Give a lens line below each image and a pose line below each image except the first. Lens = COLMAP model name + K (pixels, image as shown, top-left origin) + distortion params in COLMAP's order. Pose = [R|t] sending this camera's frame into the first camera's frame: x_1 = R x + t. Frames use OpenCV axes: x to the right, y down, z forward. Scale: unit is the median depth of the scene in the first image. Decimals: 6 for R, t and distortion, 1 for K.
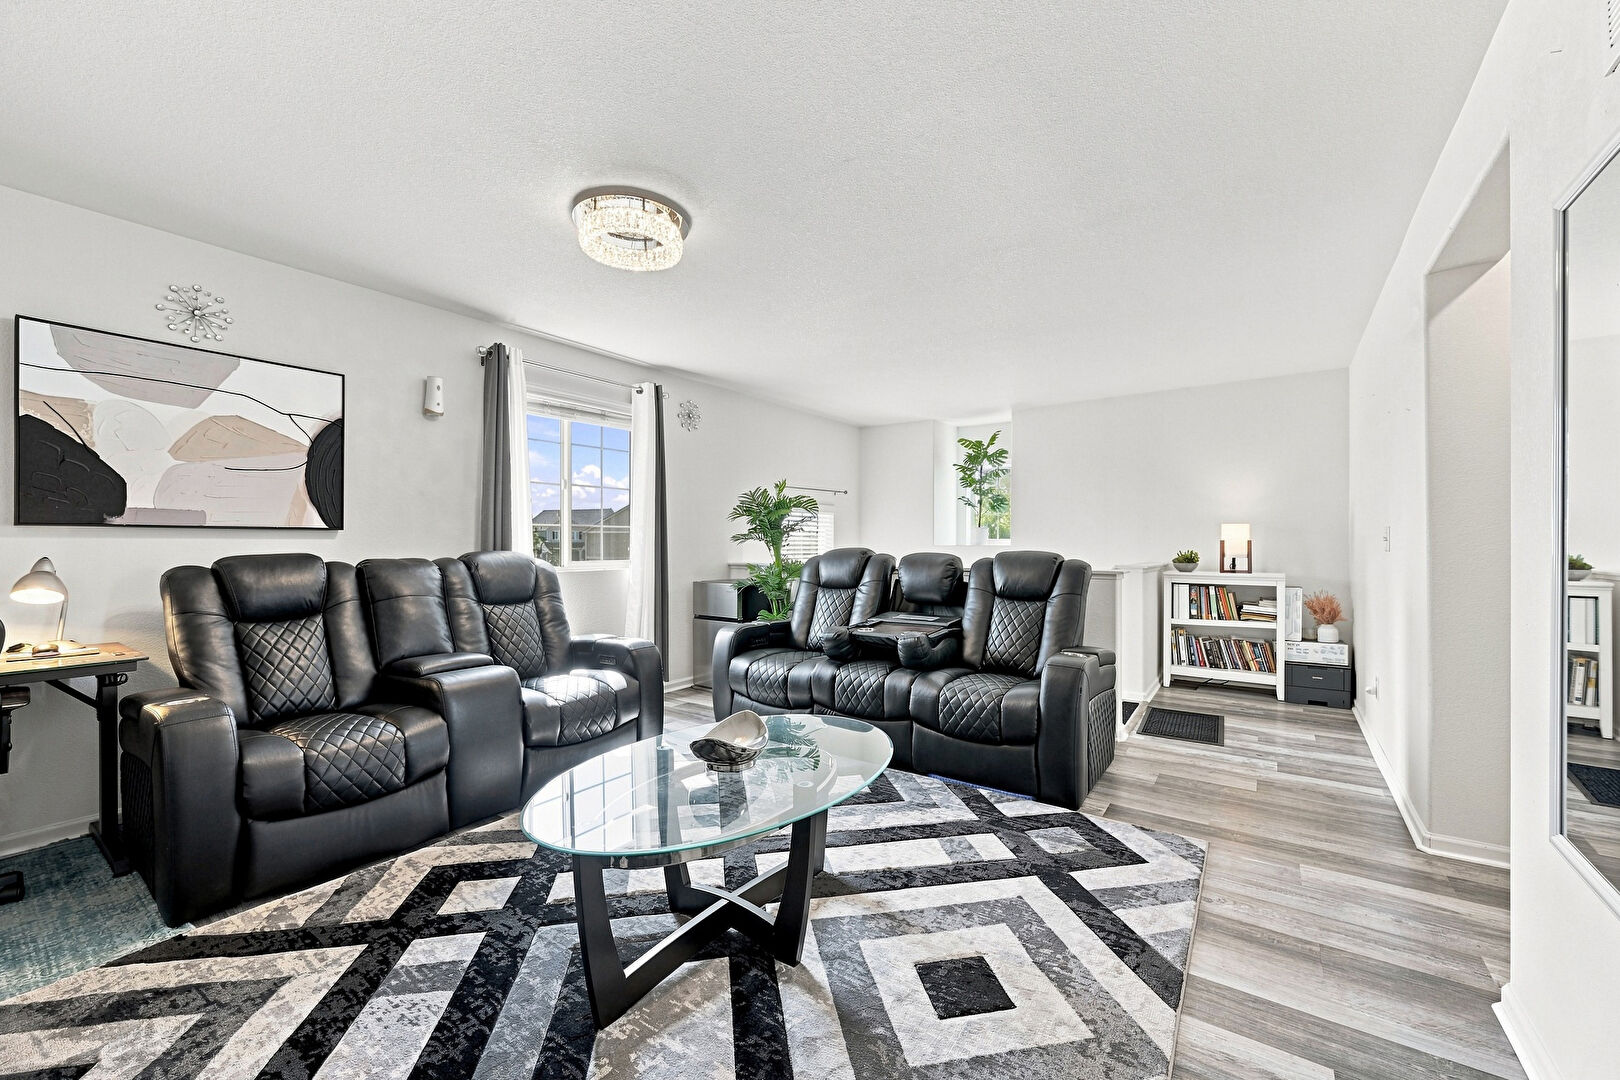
lens RADIAL K [[639.1, 0, 810.0], [0, 639.1, 540.0], [0, 0, 1]] dist [0.002822, 0.000439]
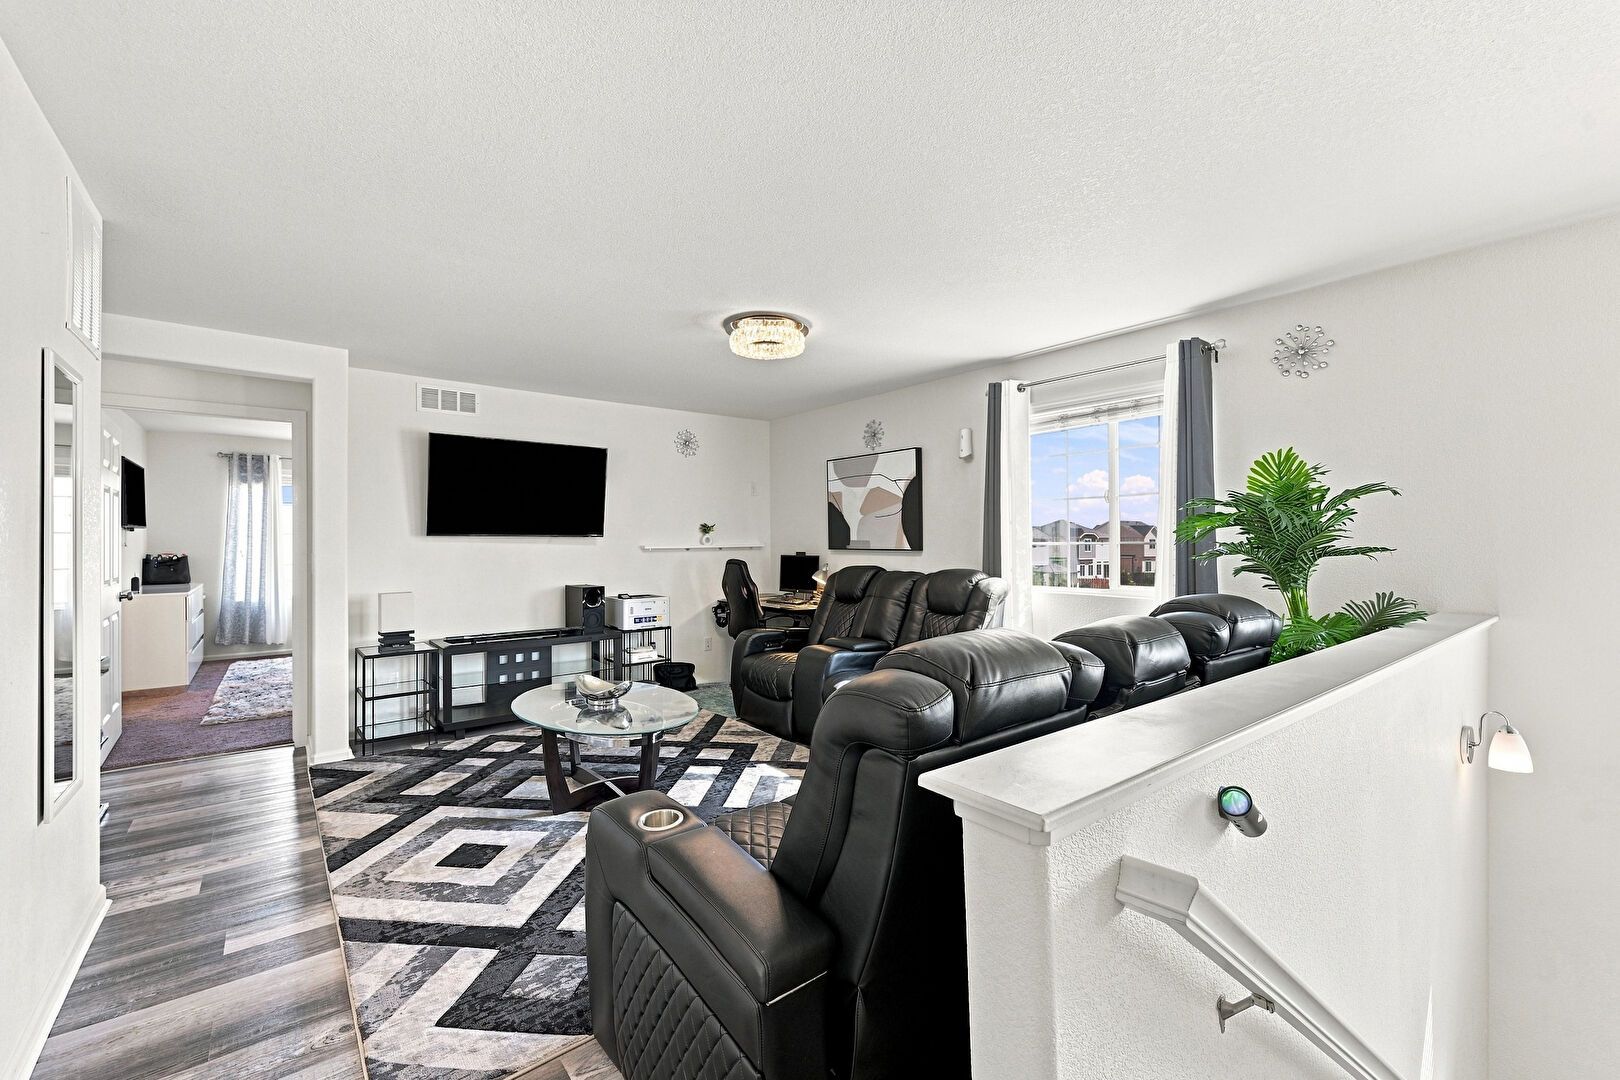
lens RADIAL K [[661.9, 0, 810.0], [0, 661.9, 540.0], [0, 0, 1]] dist [0.000850, 0.000005]
pose [[-0.262192, -0.000097, -0.965016, 1.026787], [0.007781, 0.999967, -0.002215, -0.048293], [0.964984, -0.008089, -0.262182, 1.440009]]
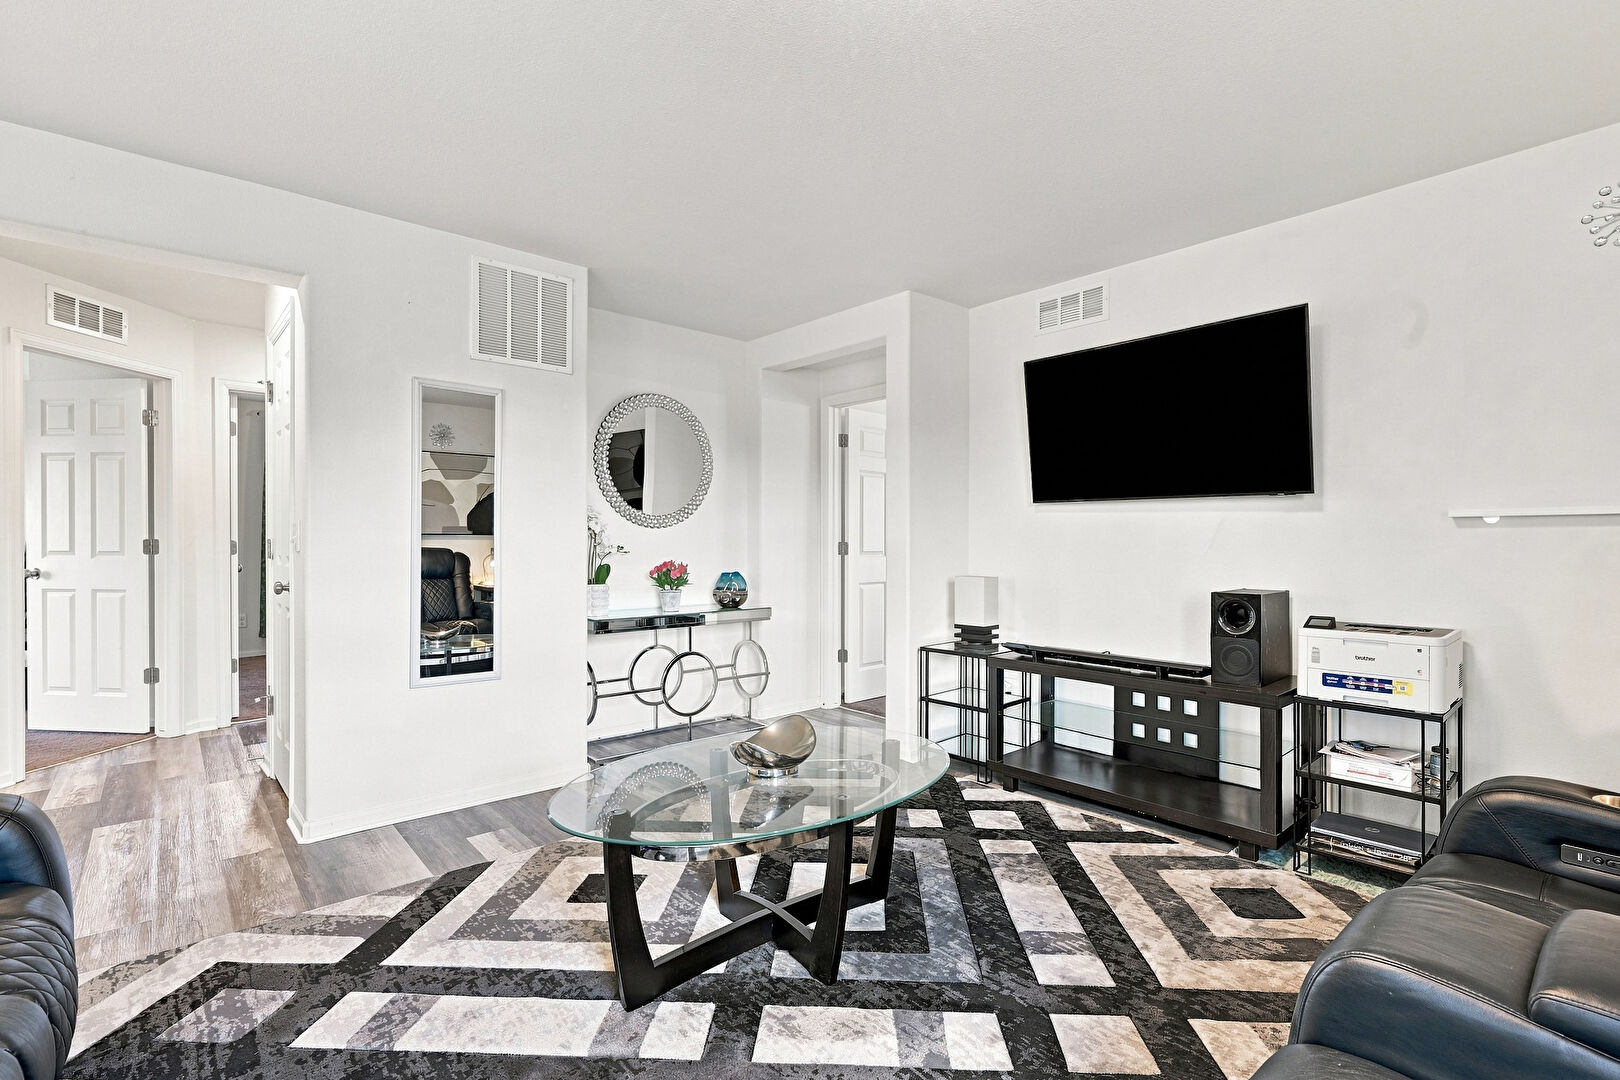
lens RADIAL K [[749.0, 0, 810.0], [0, 749.0, 540.0], [0, 0, 1]] dist [0.014030, 0.000083]
pose [[-0.974057, 0.002590, 0.226289, -0.318628], [0.001487, 0.999986, -0.005045, 0.006998], [-0.226299, -0.004577, -0.974047, 1.523029]]
